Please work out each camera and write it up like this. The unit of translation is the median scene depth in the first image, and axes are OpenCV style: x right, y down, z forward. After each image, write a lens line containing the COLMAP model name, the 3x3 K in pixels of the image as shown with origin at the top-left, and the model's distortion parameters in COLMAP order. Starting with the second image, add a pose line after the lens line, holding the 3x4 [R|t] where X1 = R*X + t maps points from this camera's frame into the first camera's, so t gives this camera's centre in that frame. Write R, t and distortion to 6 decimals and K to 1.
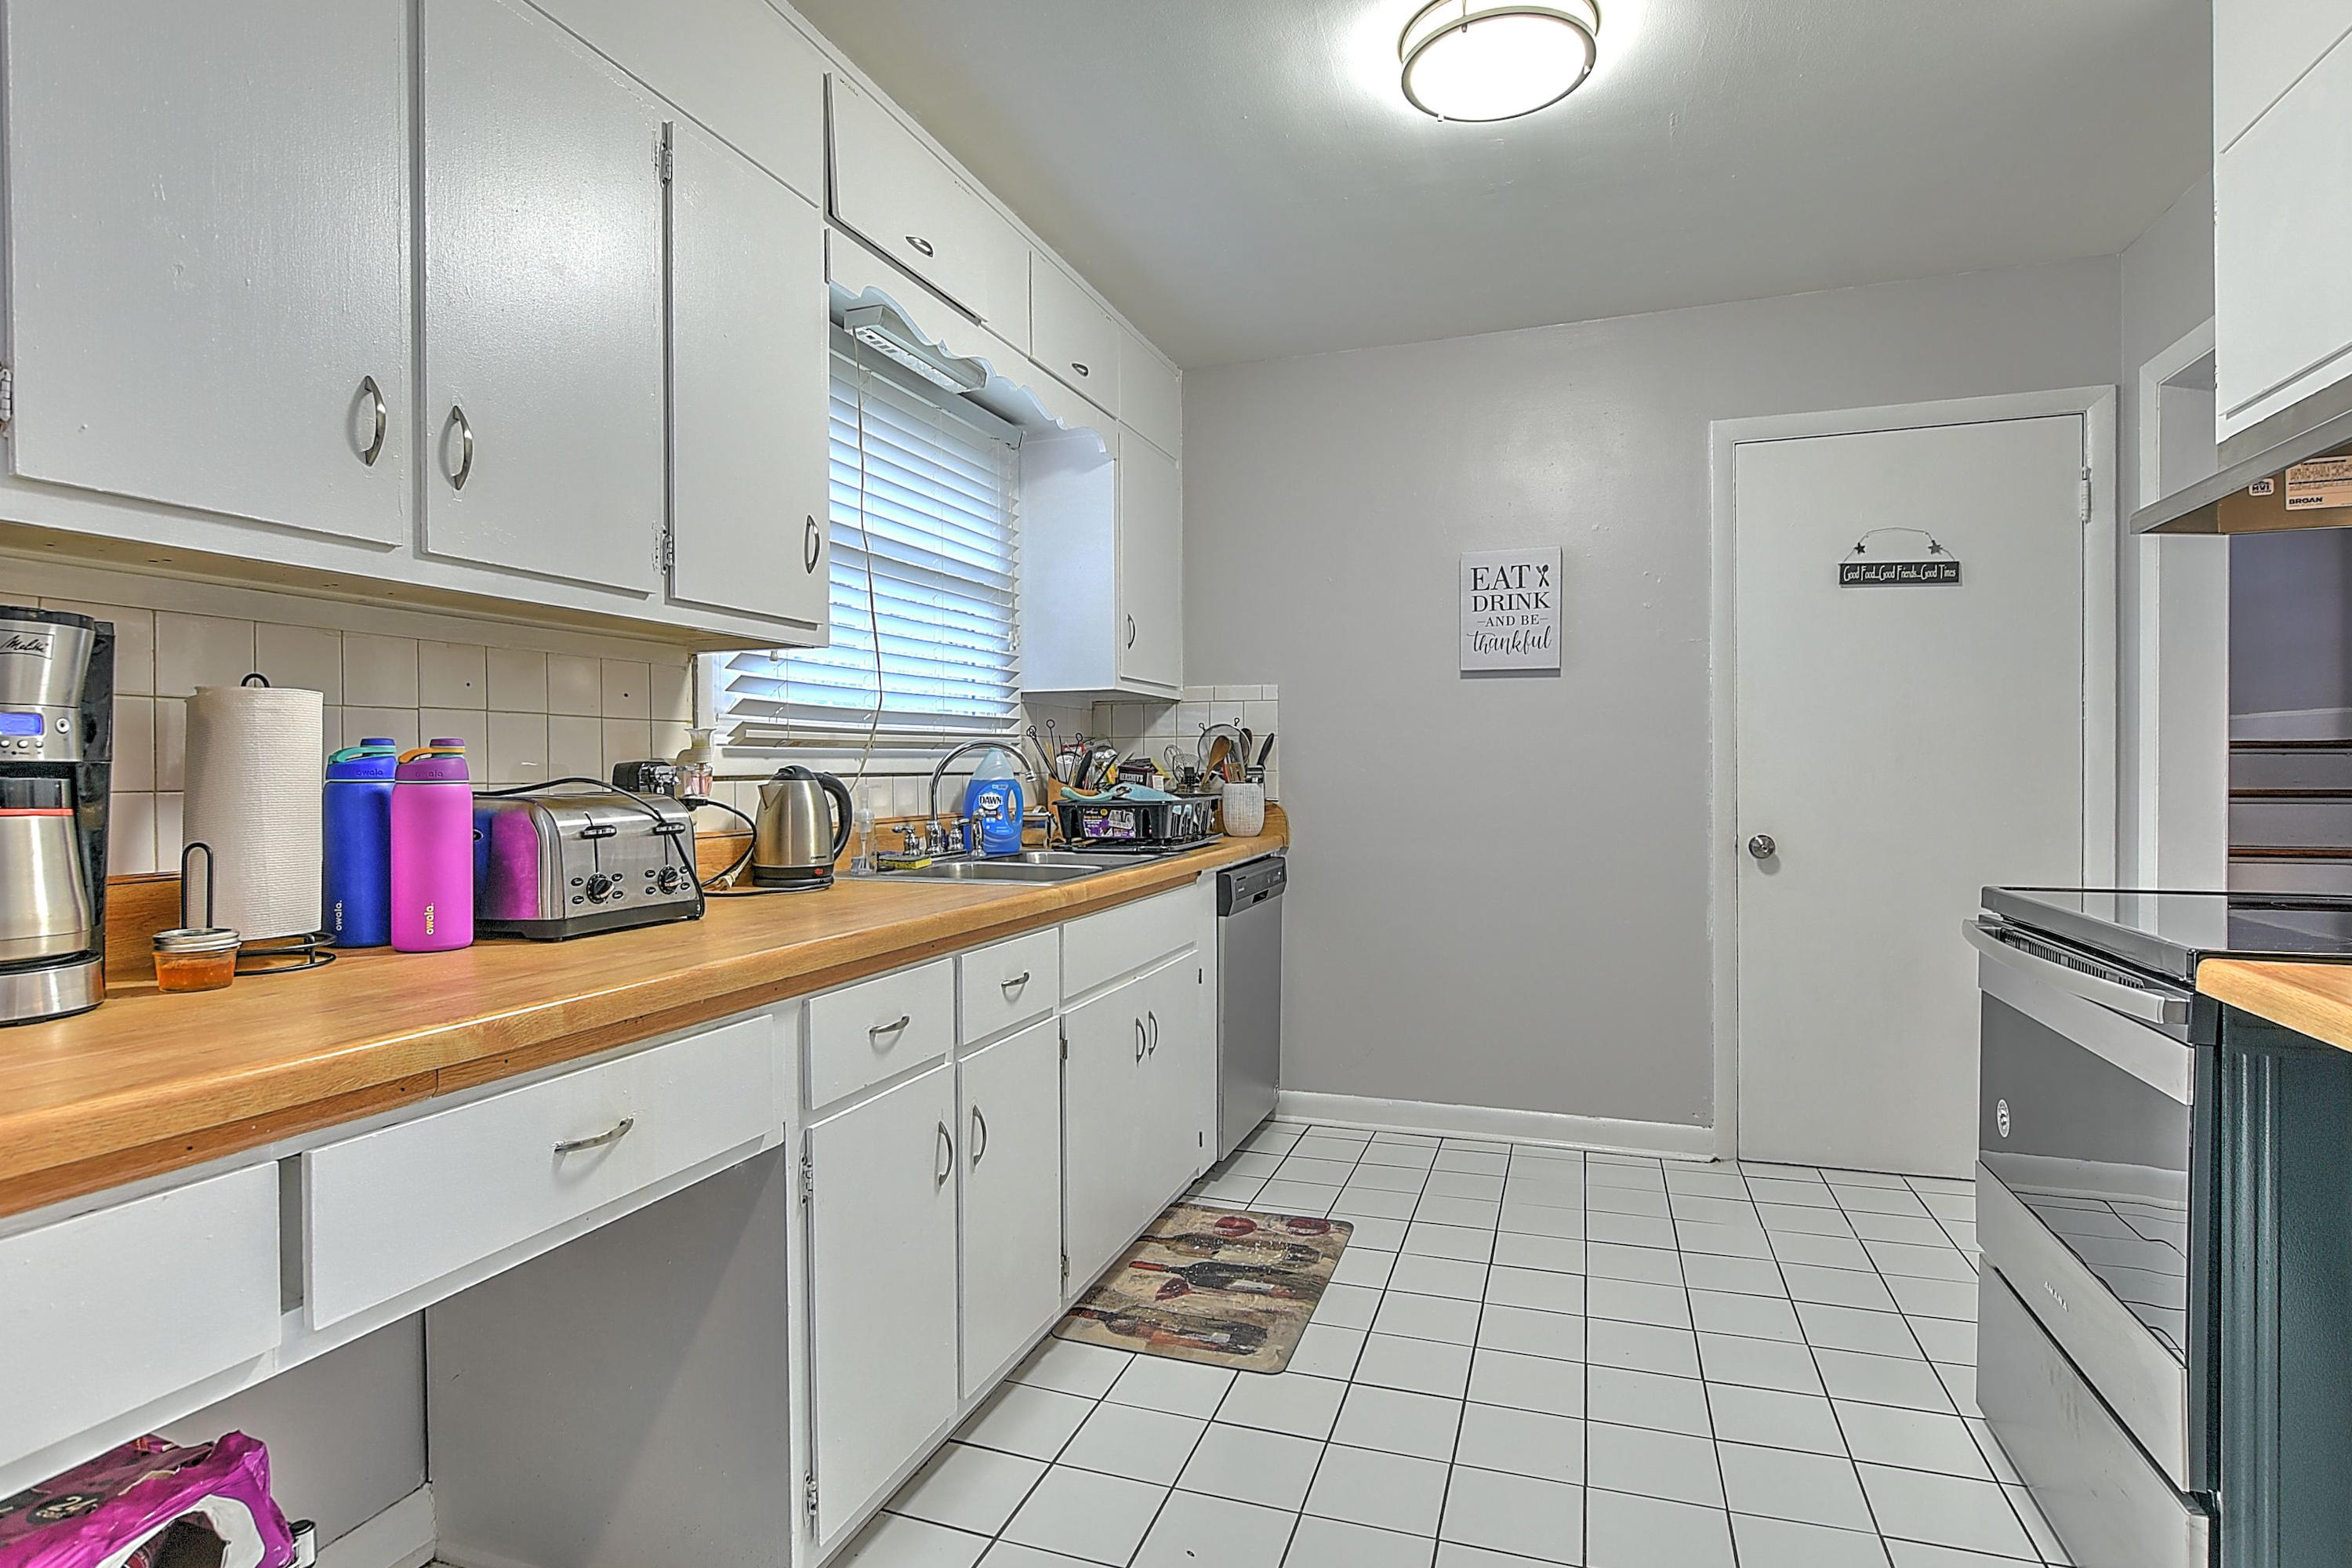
lens RADIAL K [[1200.6, 0, 1188.3], [0, 1200.6, 778.5], [0, 0, 1]] dist [-0.004038, -0.001620]
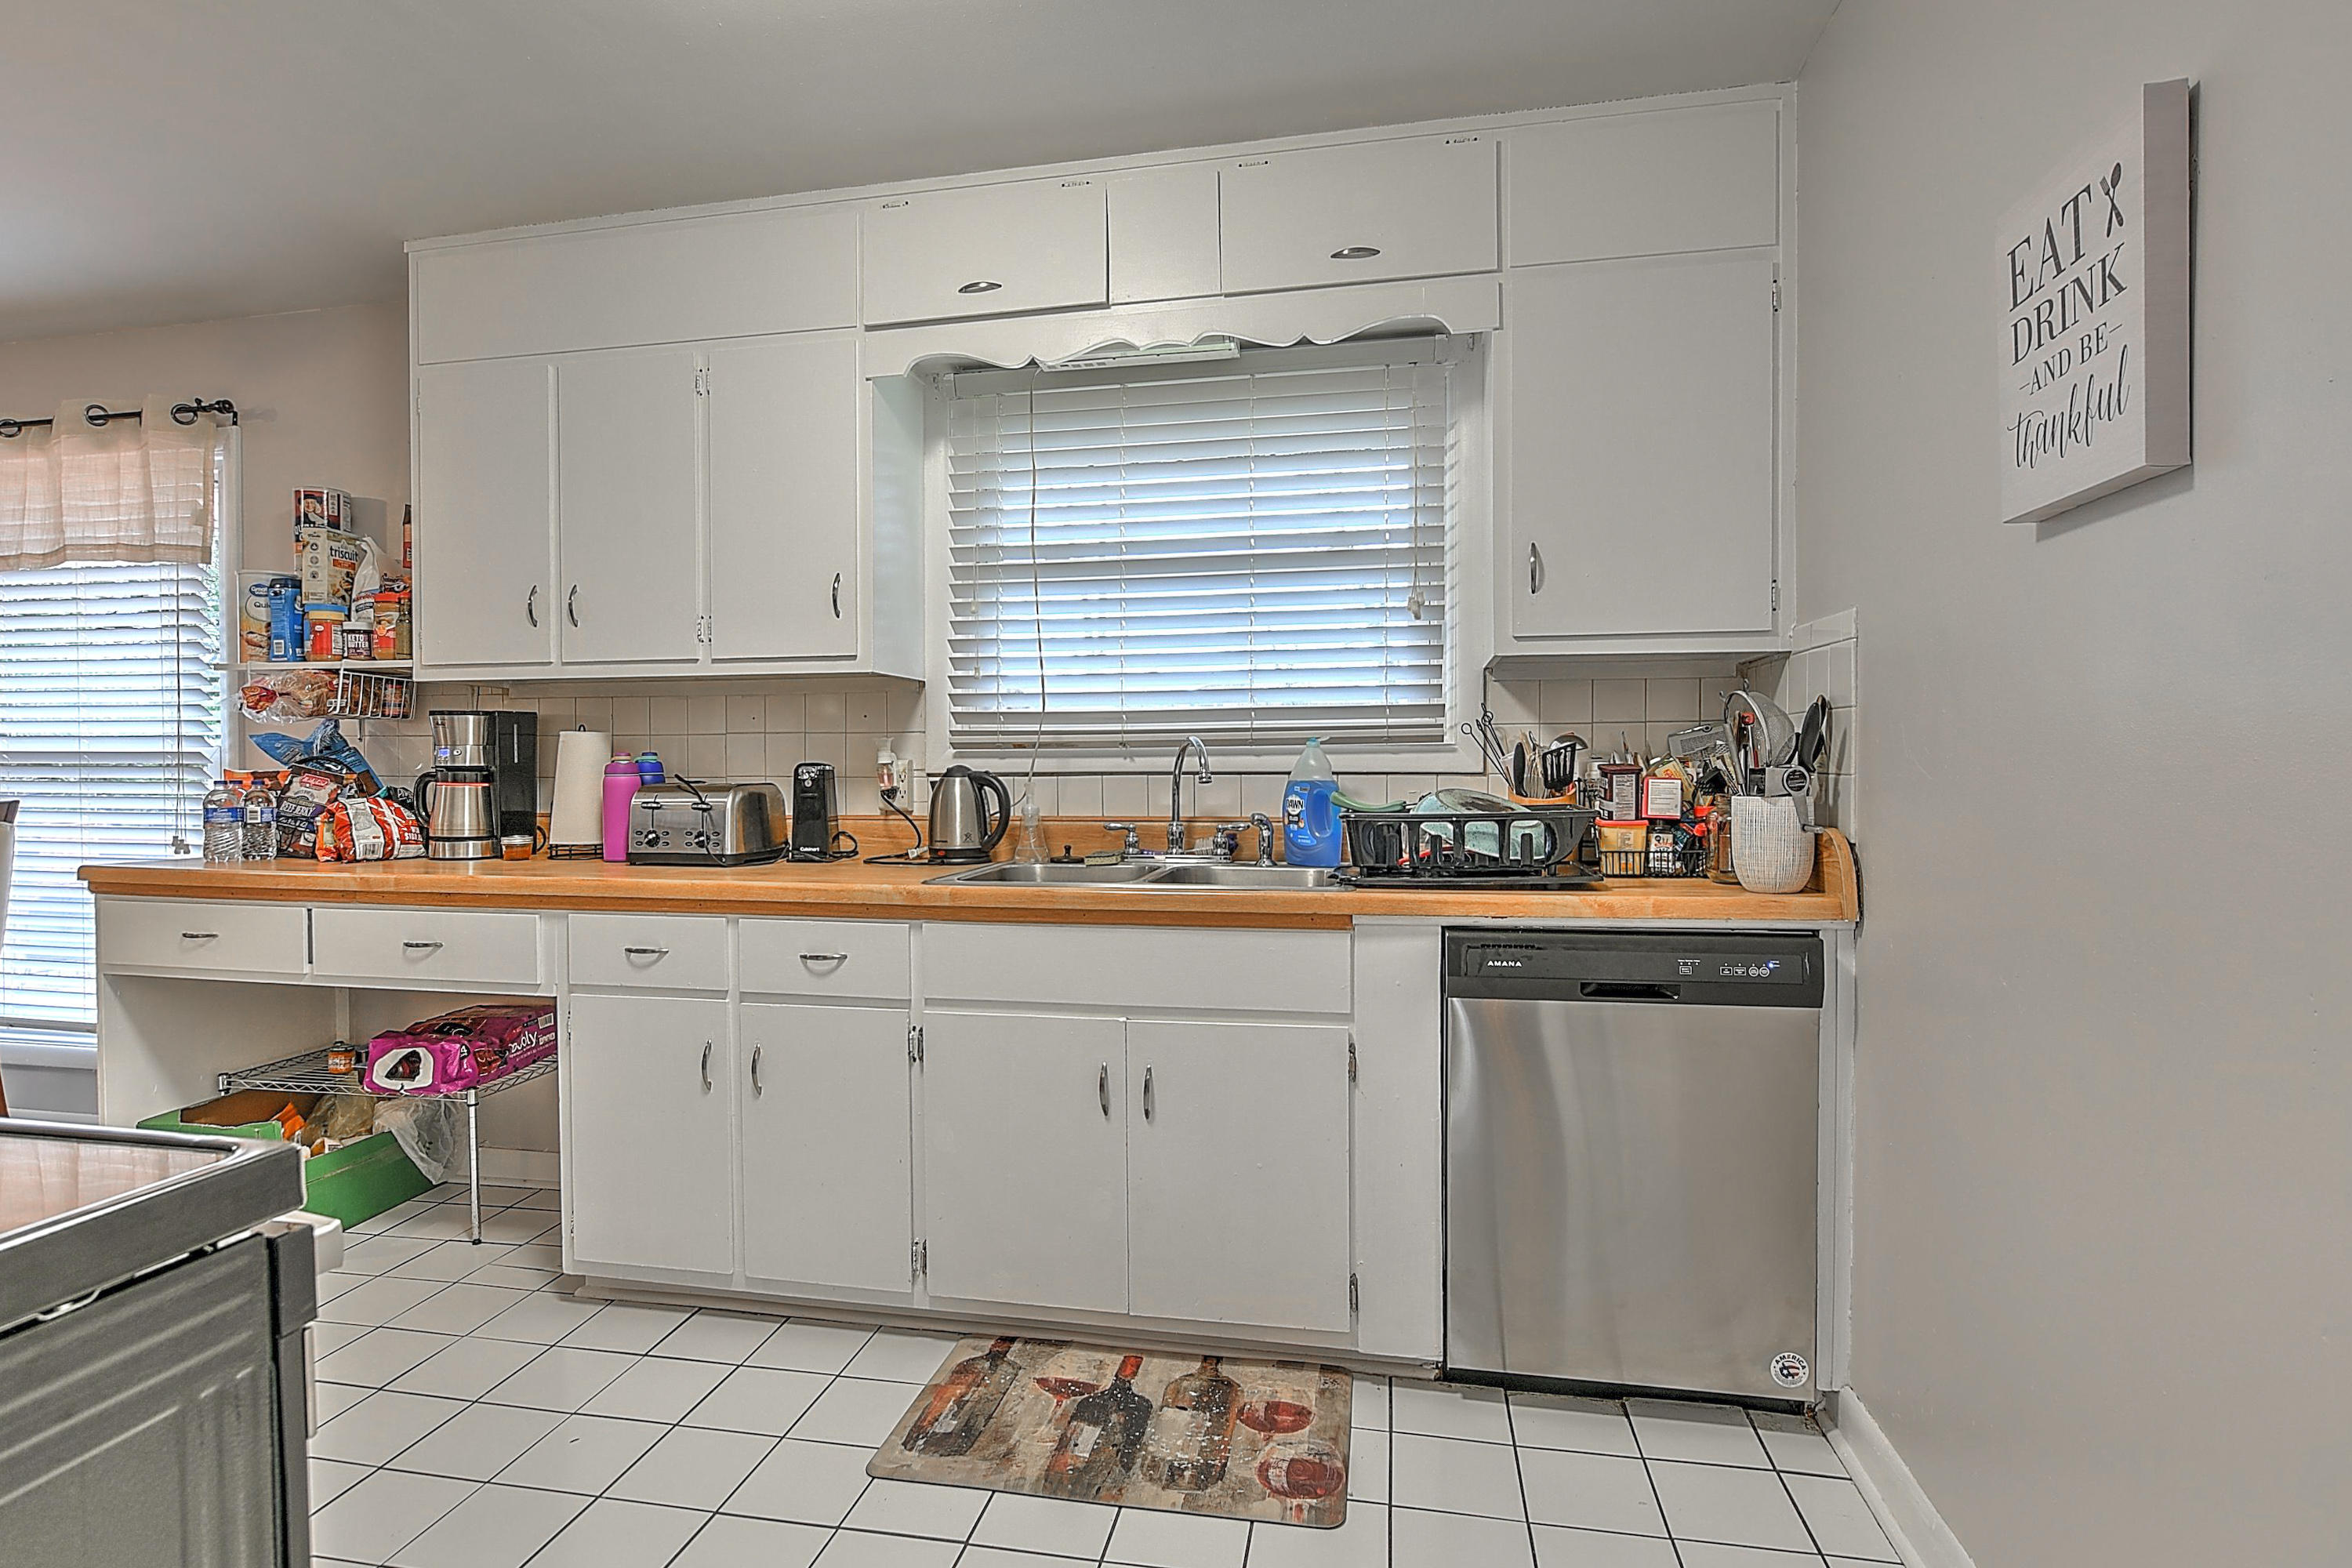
lens RADIAL K [[1200.6, 0, 1169.9], [0, 1200.6, 779.1], [0, 0, 1]] dist [-0.004038, -0.001620]
pose [[0.119919, 0.017546, -0.992629, 0.902293], [-0.005966, 0.999838, 0.016952, -0.018264], [0.992766, 0.003889, 0.120004, 1.058181]]
